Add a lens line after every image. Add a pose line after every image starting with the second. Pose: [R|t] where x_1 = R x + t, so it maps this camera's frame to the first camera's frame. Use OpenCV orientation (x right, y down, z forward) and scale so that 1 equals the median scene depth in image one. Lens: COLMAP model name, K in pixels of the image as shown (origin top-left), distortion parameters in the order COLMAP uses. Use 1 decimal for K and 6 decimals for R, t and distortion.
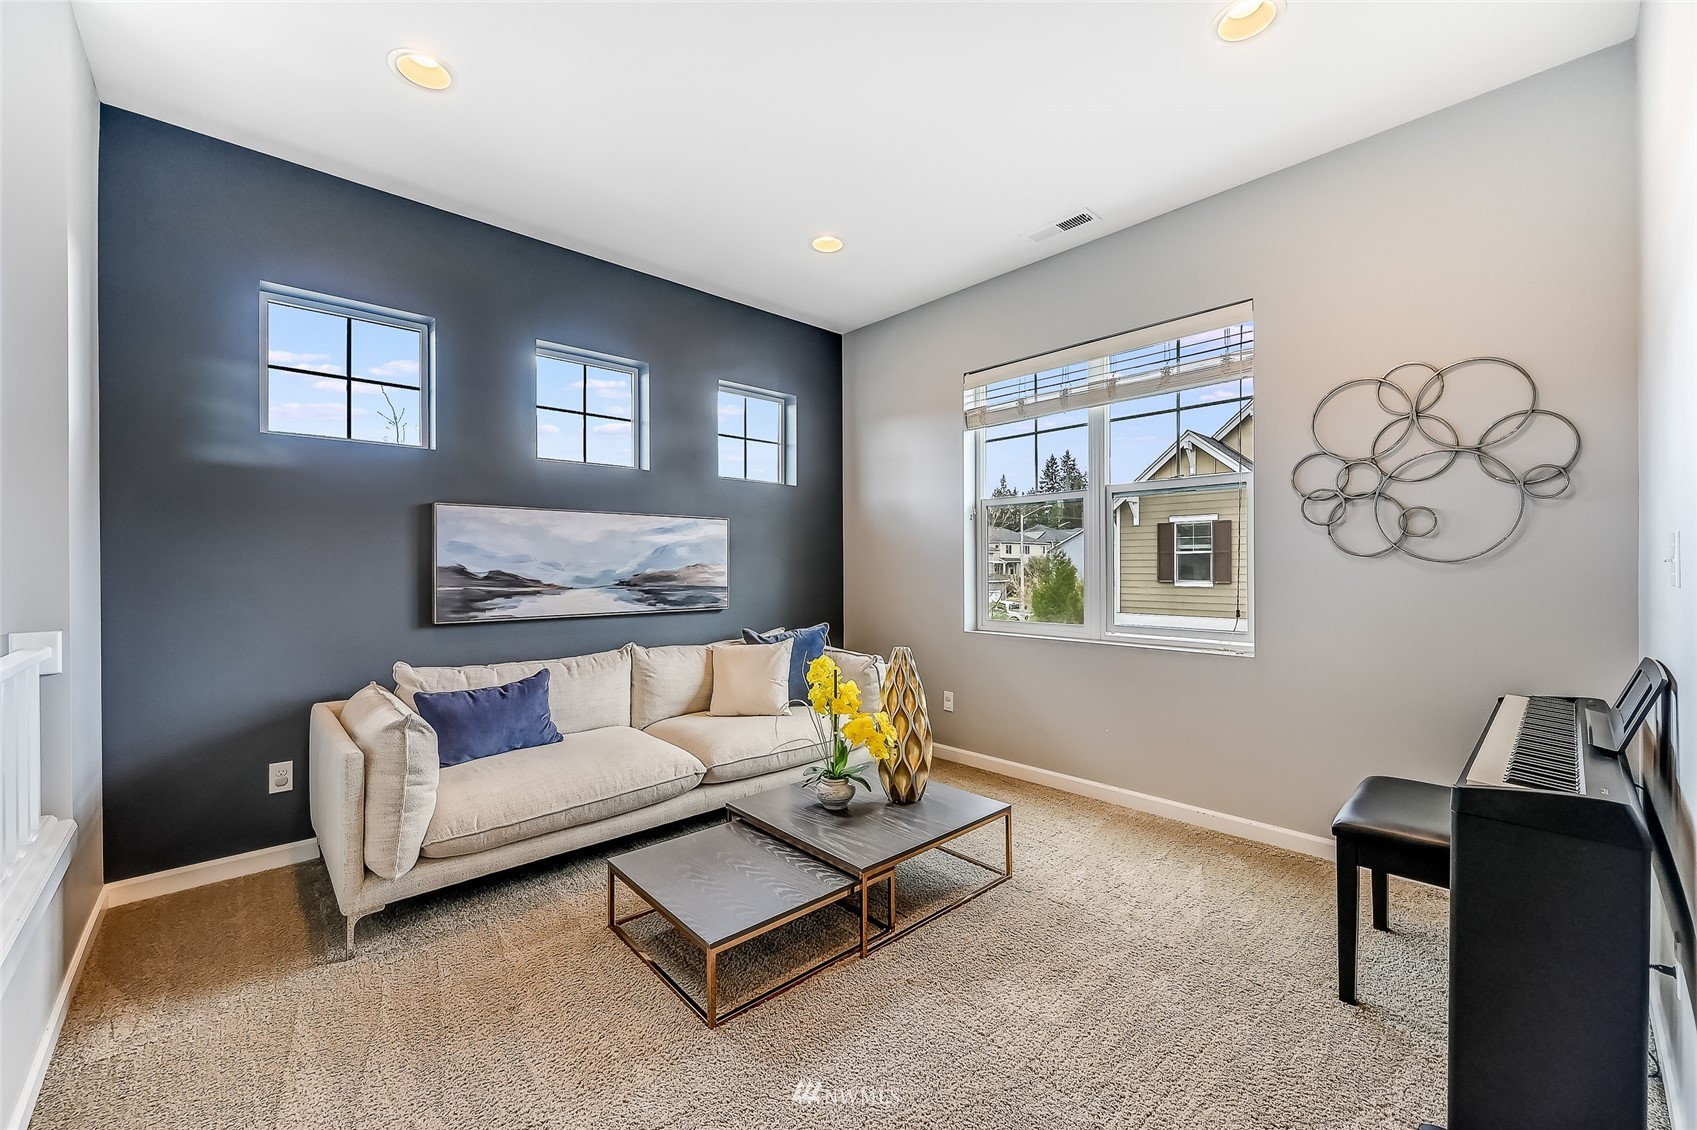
lens RADIAL K [[691.5, 0, 855.8], [0, 691.5, 567.5], [0, 0, 1]] dist [0.003215, 0.000513]
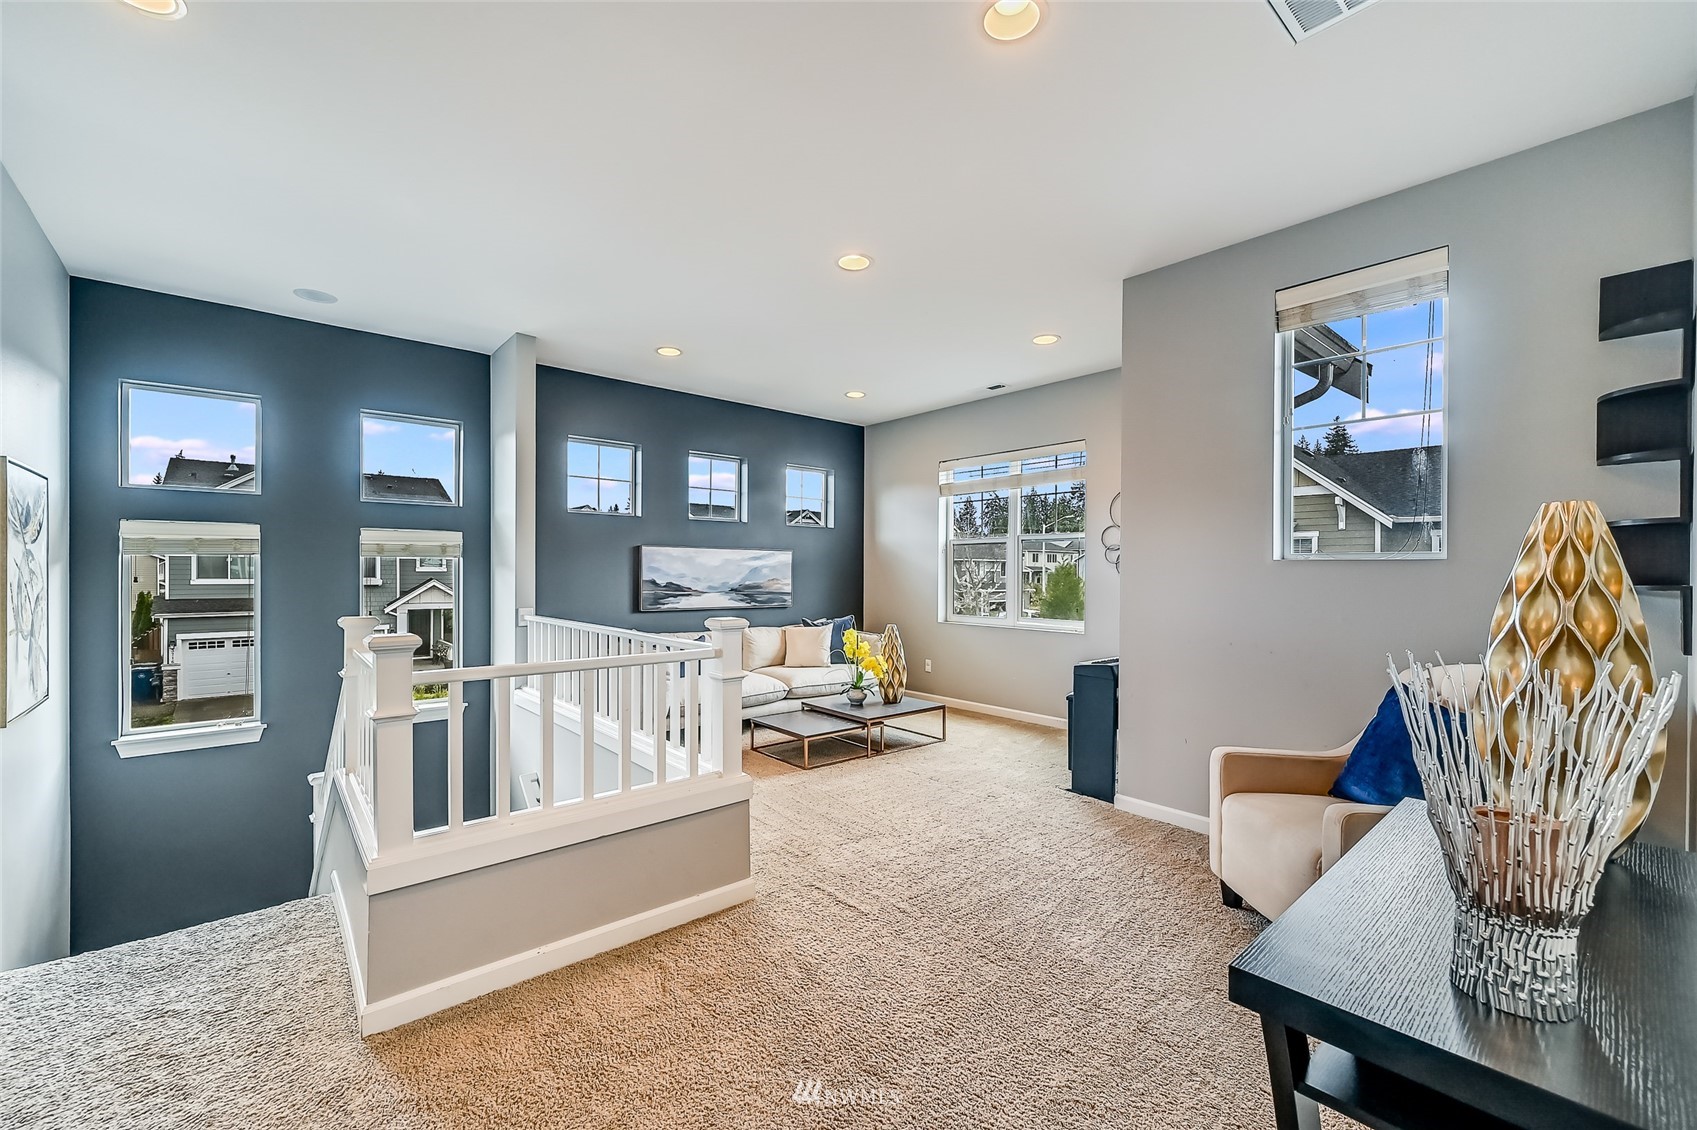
lens RADIAL K [[691.5, 0, 850.6], [0, 691.5, 571.7], [0, 0, 1]] dist [0.003215, 0.000513]
pose [[0.999096, 0.010427, -0.041212, 0.022314], [-0.010591, 0.999937, -0.003775, -0.019422], [0.041170, 0.004208, 0.999143, -0.716887]]
